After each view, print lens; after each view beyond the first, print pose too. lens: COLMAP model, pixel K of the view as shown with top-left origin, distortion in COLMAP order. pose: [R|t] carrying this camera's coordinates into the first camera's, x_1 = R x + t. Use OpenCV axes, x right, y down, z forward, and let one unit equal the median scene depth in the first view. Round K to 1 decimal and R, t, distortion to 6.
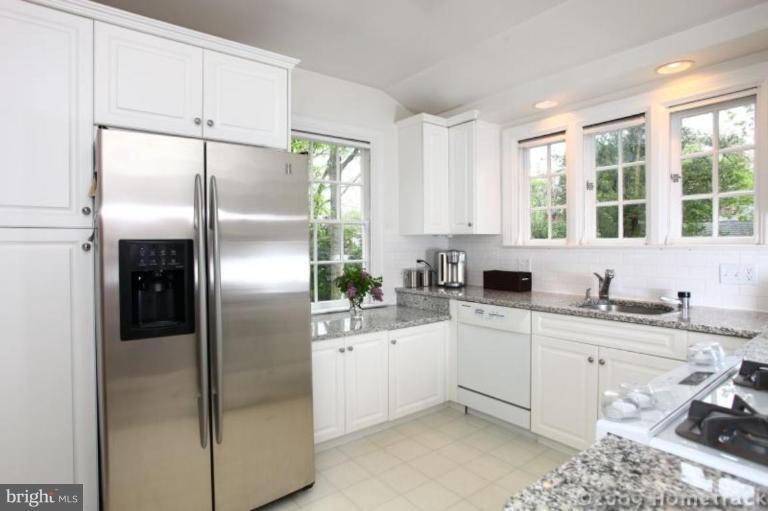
lens RADIAL K [[418.8, 0, 381.9], [0, 418.8, 252.6], [0, 0, 1]] dist [-0.005126, 0.000459]
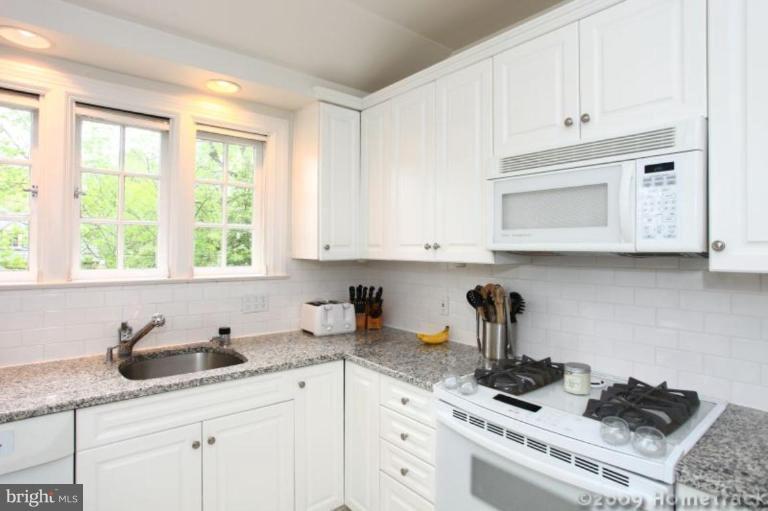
lens RADIAL K [[418.8, 0, 382.0], [0, 418.8, 250.1], [0, 0, 1]] dist [-0.005126, 0.000459]
pose [[-0.021515, 0.003223, 0.999763, -0.216482], [0.017975, 0.999834, -0.002837, -0.067907], [-0.999607, 0.017909, -0.021569, 0.635885]]
